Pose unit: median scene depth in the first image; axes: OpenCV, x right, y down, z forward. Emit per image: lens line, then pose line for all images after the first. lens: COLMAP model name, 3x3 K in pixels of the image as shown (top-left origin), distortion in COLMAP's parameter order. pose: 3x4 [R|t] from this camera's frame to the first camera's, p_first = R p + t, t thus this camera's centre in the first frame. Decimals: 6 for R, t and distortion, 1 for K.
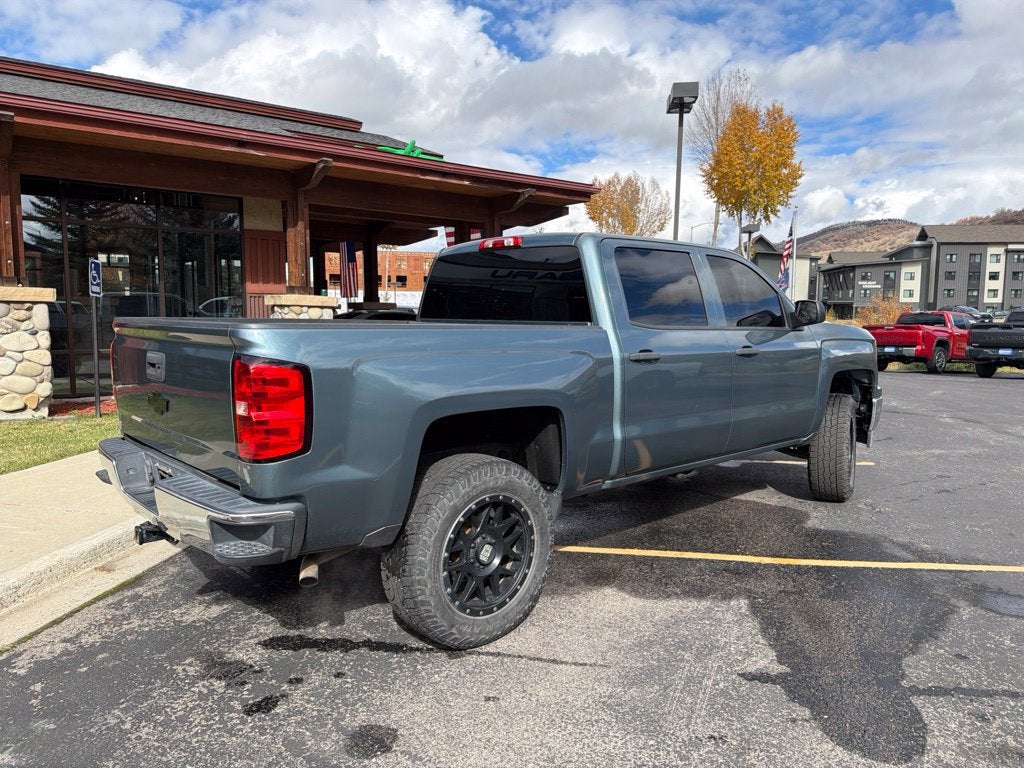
lens RADIAL K [[712.3, 0, 521.0], [0, 712.3, 384.1], [0, 0, 1]] dist [0.035685, -0.041212]
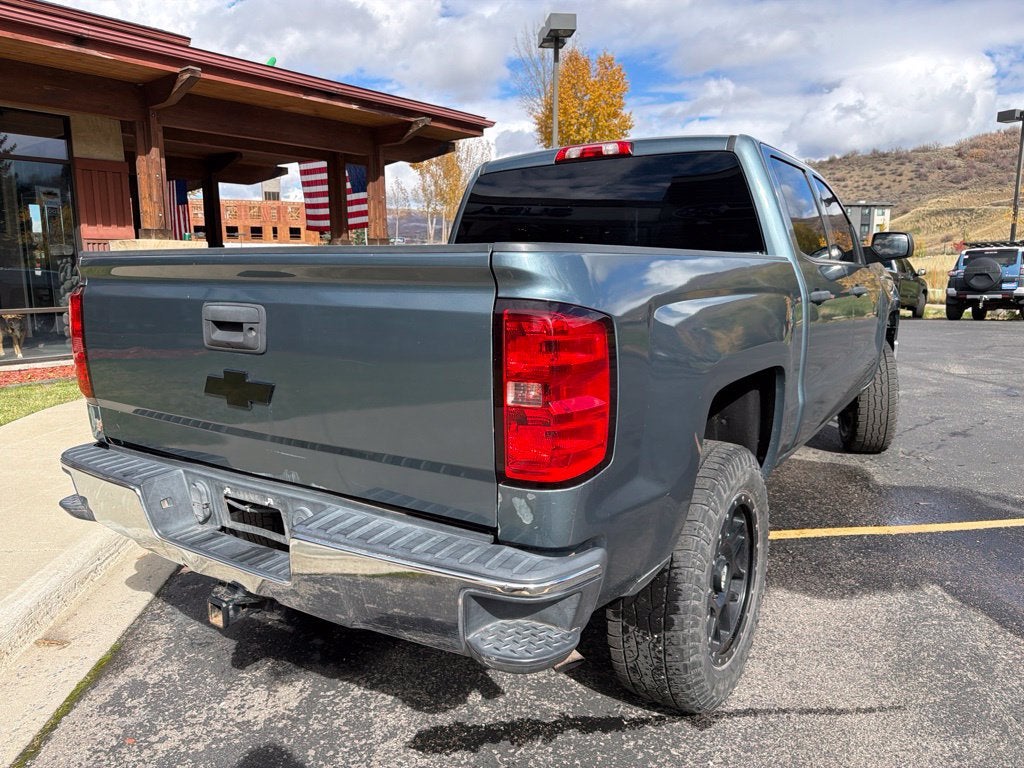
lens RADIAL K [[721.2, 0, 508.5], [0, 721.2, 378.7], [0, 0, 1]] dist [0.004245, -0.008475]
pose [[0.971533, -0.048322, 0.231923, -0.338627], [0.035382, 0.997593, 0.059637, -0.007578], [-0.234246, -0.049733, 0.970904, 0.293304]]
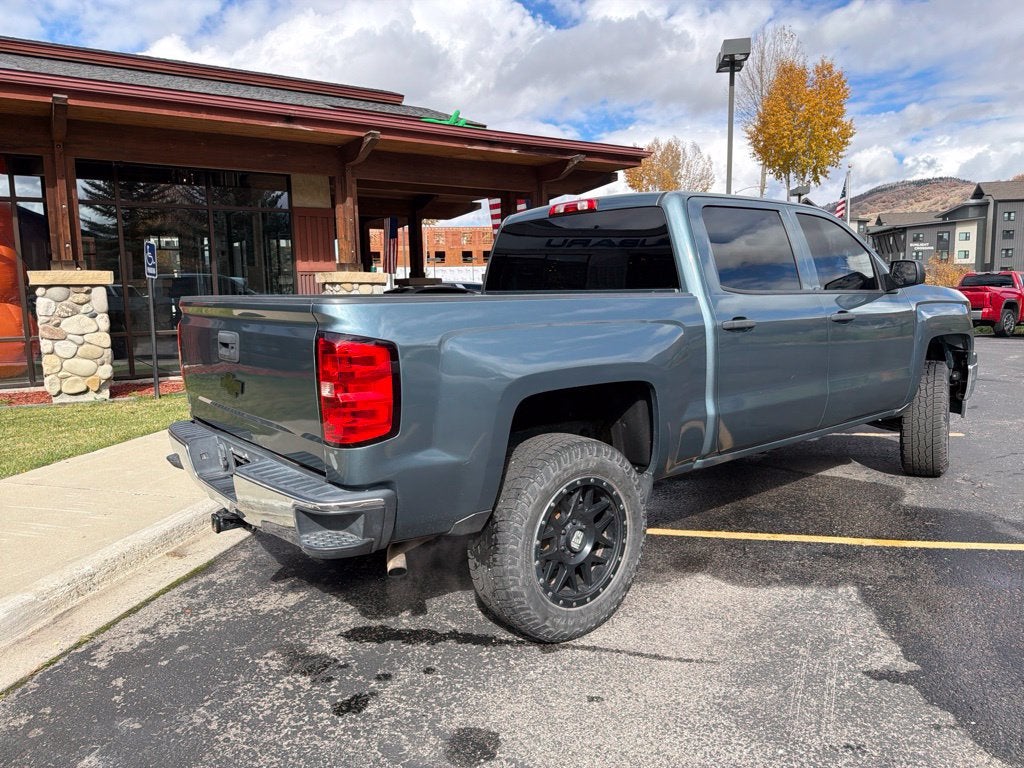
lens RADIAL K [[714.0, 0, 520.2], [0, 714.0, 370.9], [0, 0, 1]] dist [0.038346, -0.049436]
pose [[0.998188, -0.018609, -0.057229, -0.054232], [0.019708, 0.999631, 0.018700, -0.002096], [0.056860, -0.019794, 0.998186, 0.055086]]
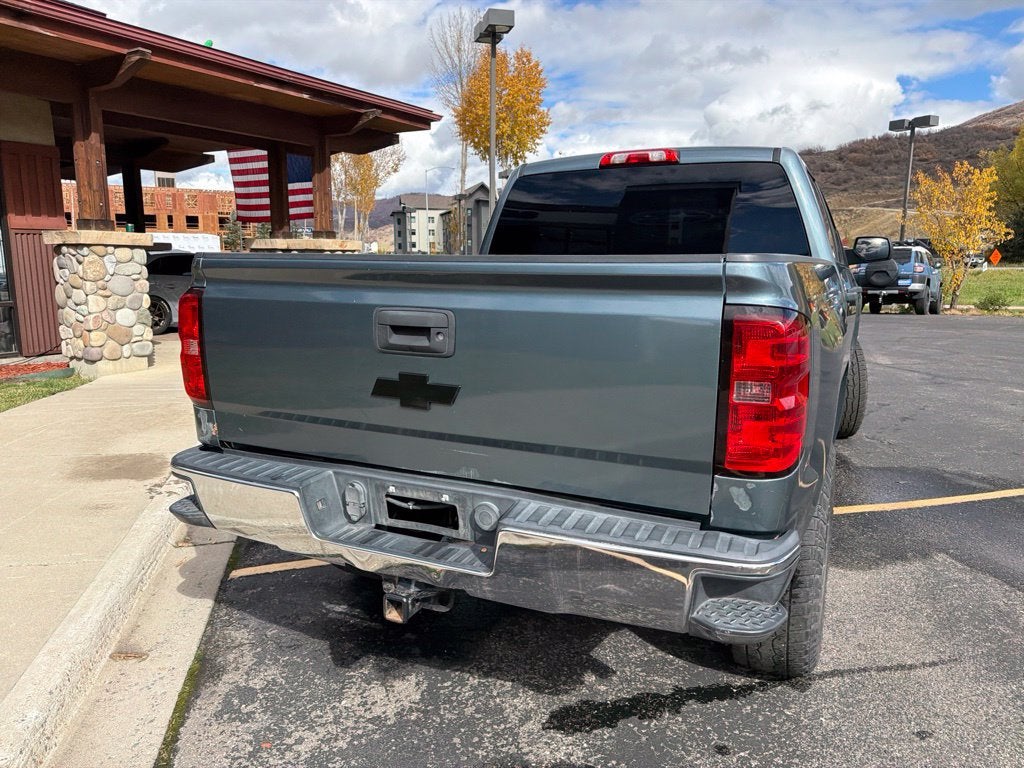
lens RADIAL K [[718.4, 0, 519.7], [0, 718.4, 376.9], [0, 0, 1]] dist [0.027085, -0.037255]
pose [[0.929237, -0.062821, 0.364104, -0.510151], [0.039286, 0.996652, 0.071698, -0.020198], [-0.367389, -0.052320, 0.928594, 0.316088]]
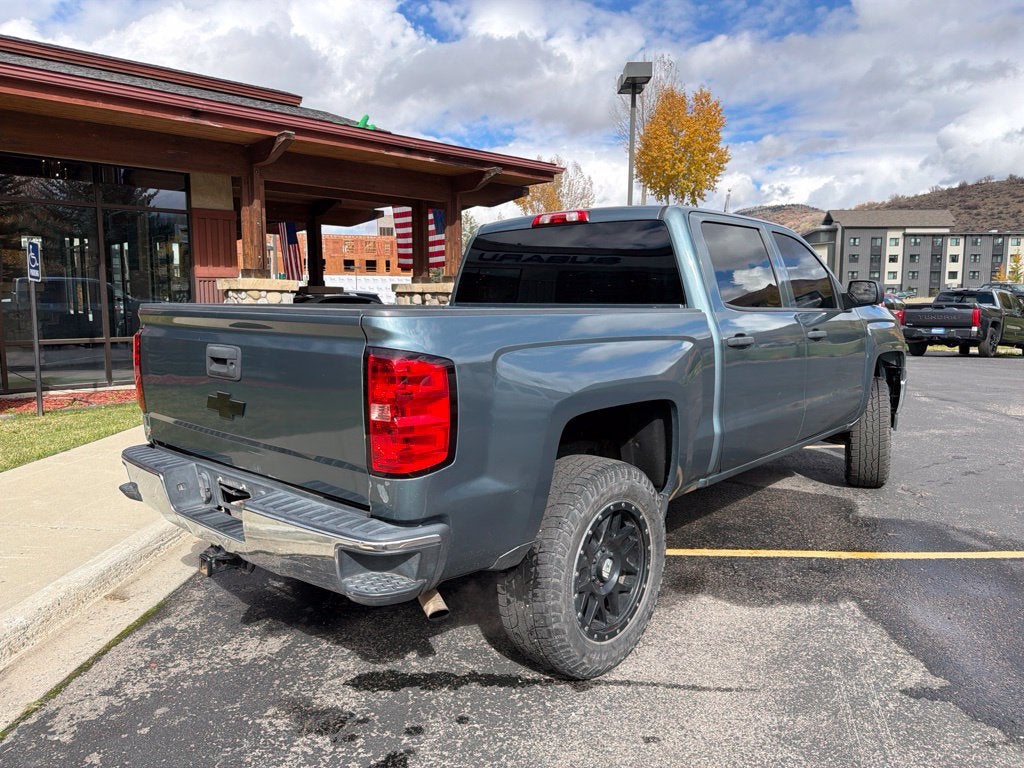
lens RADIAL K [[718.1, 0, 509.5], [0, 718.1, 371.1], [0, 0, 1]] dist [0.009164, -0.011072]
pose [[0.995381, -0.016620, 0.094550, -0.203210], [0.016250, 0.999857, 0.004687, -0.009683], [-0.094614, -0.003129, 0.995509, 0.106990]]
